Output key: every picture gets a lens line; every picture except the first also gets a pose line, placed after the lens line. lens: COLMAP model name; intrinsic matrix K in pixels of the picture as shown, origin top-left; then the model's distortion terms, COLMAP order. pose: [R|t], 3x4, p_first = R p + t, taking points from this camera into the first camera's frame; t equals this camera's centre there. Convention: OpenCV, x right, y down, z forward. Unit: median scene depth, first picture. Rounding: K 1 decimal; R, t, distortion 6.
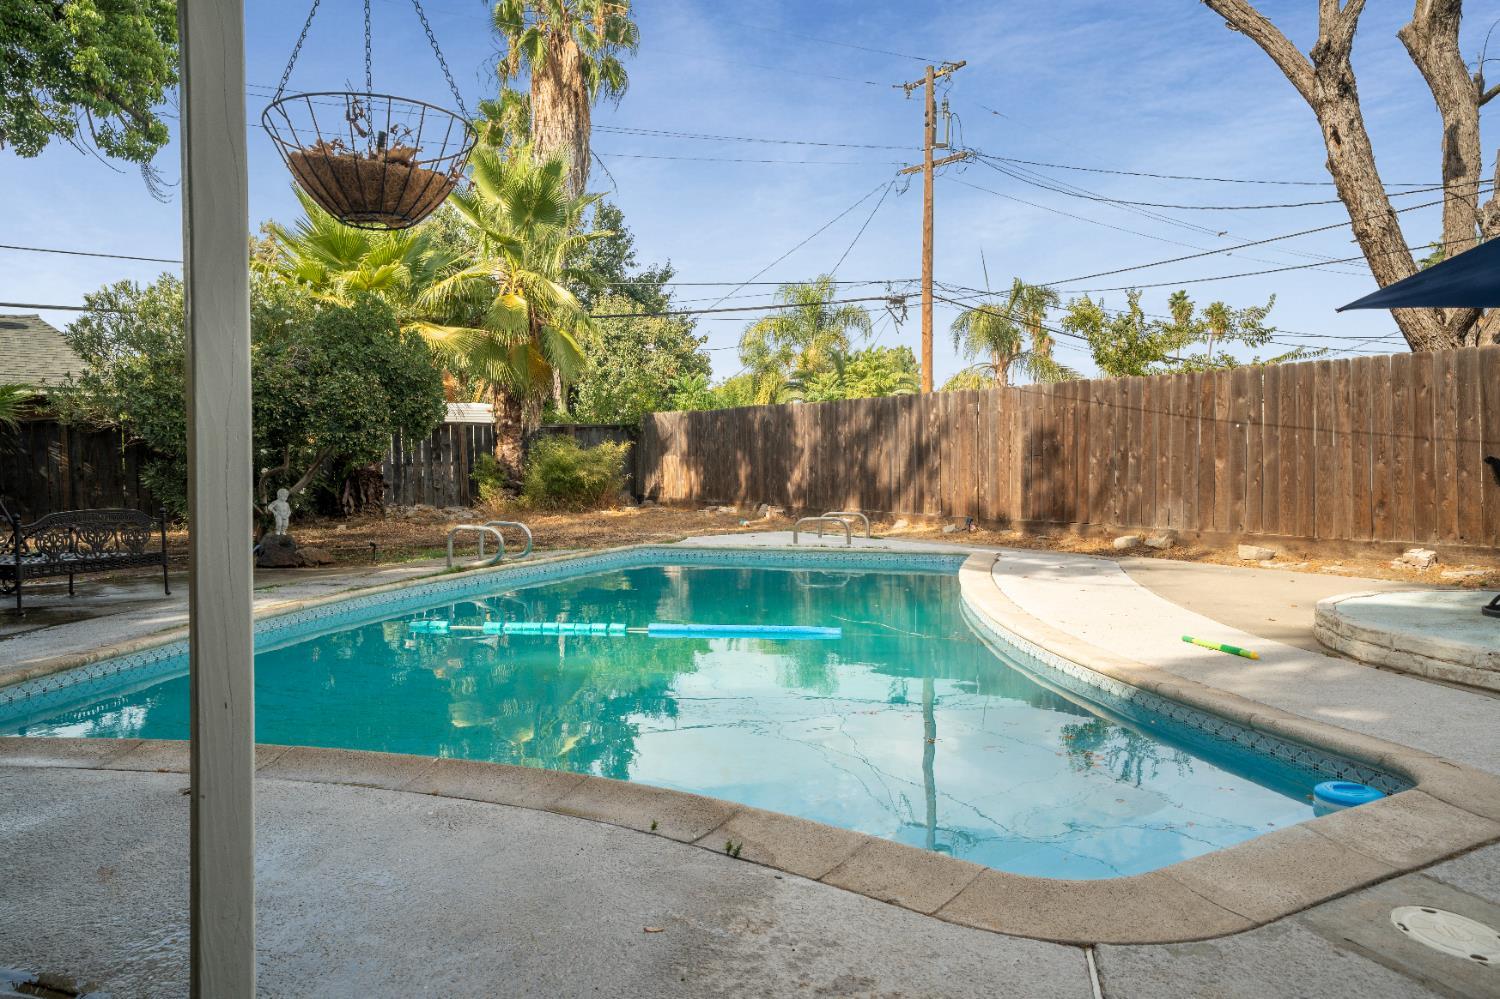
lens RADIAL K [[1051.9, 0, 750.4], [0, 1051.9, 475.2], [0, 0, 1]] dist [0.005375, 0.001413]
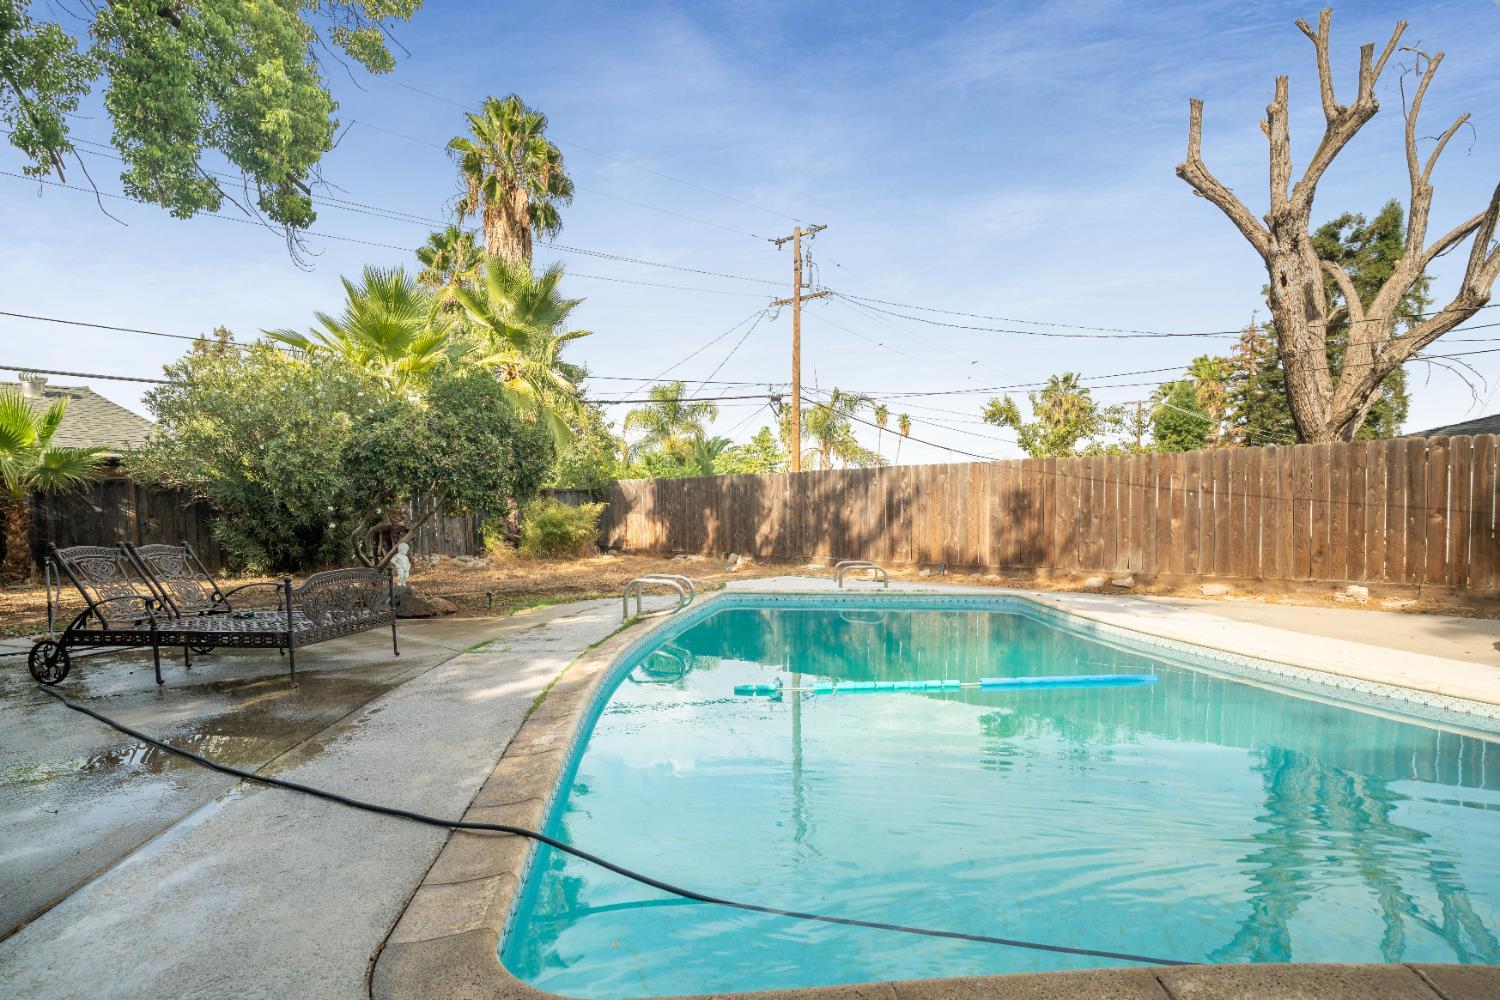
lens RADIAL K [[766.6, 0, 749.5], [0, 766.6, 526.8], [0, 0, 1]] dist [-0.055083, 0.000708]
pose [[0.980688, 0.001926, 0.195570, -0.181602], [-0.001343, 0.999994, -0.003115, -0.001271], [-0.195575, 0.002792, 0.980685, 0.125341]]
